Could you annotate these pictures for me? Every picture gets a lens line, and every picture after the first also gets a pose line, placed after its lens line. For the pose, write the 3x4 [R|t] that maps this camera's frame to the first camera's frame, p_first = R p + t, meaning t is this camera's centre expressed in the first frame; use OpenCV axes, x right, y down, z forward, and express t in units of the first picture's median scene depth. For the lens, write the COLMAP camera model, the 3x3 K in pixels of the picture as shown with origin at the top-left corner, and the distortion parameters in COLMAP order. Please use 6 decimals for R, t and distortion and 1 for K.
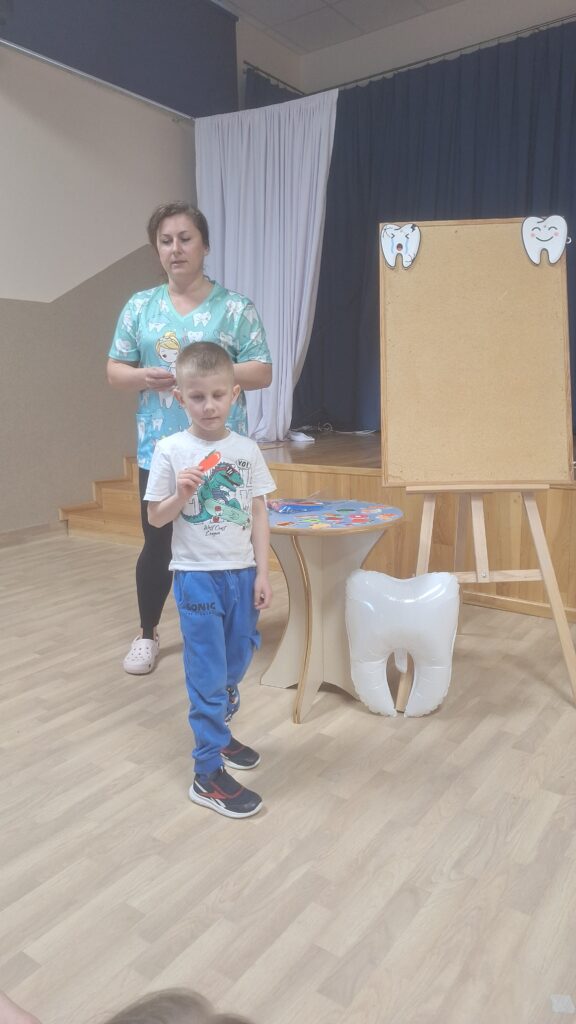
lens RADIAL K [[681.9, 0, 288.0], [0, 681.9, 512.0], [0, 0, 1]] dist [-0.001078, -0.005537]
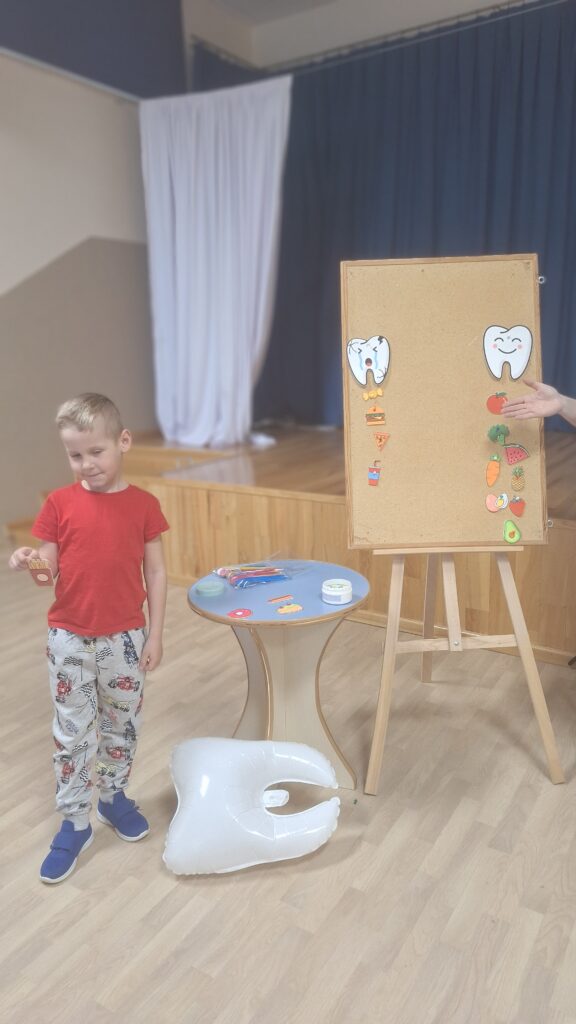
lens RADIAL K [[681.9, 0, 288.0], [0, 681.9, 512.0], [0, 0, 1]] dist [-0.001078, -0.005537]
pose [[0.998458, -0.017108, 0.052801, 0.010367], [0.014086, 0.998270, 0.057084, -0.143351], [-0.053686, -0.056252, 0.996972, 0.090464]]
